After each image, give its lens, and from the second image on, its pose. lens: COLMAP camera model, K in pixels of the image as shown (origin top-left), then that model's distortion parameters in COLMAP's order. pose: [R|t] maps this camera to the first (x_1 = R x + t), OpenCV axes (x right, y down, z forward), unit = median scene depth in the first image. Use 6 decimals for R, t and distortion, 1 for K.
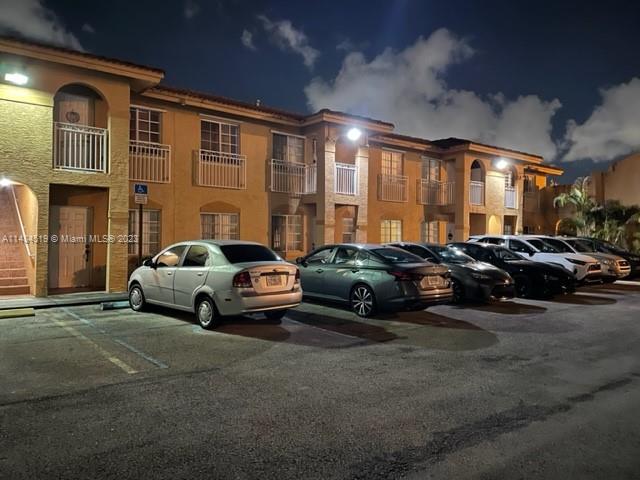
lens RADIAL K [[481.8, 0, 318.3], [0, 481.8, 235.8], [0, 0, 1]] dist [0.105973, -0.138932]
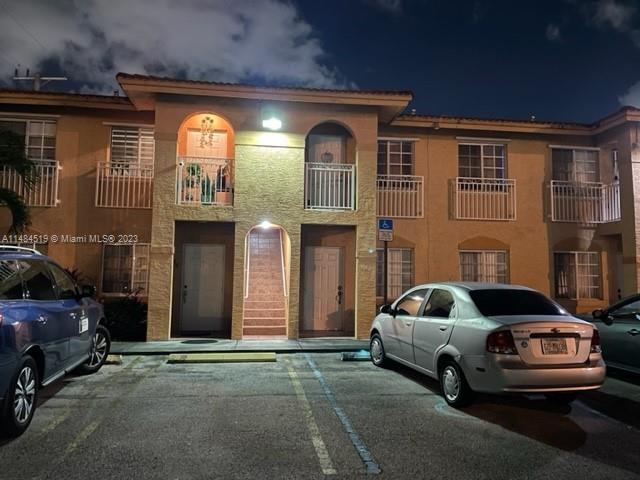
lens RADIAL K [[481.8, 0, 318.3], [0, 481.8, 235.8], [0, 0, 1]] dist [0.105973, -0.138932]
pose [[0.850732, -0.041906, -0.523927, -0.006229], [-0.004461, 0.996205, -0.086924, 0.002284], [0.525581, 0.076286, 0.847316, 0.180533]]
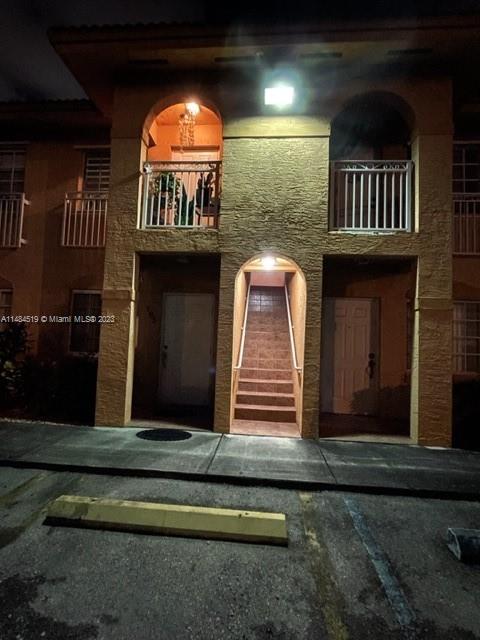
lens RADIAL K [[304.1, 0, 240.0], [0, 304.1, 316.3], [0, 0, 1]] dist [-0.000761, -0.000067]
pose [[0.723246, -0.027404, -0.690047, -0.336709], [-0.029888, 0.997034, -0.070921, 0.002272], [0.689943, 0.071917, 0.720282, 0.613530]]
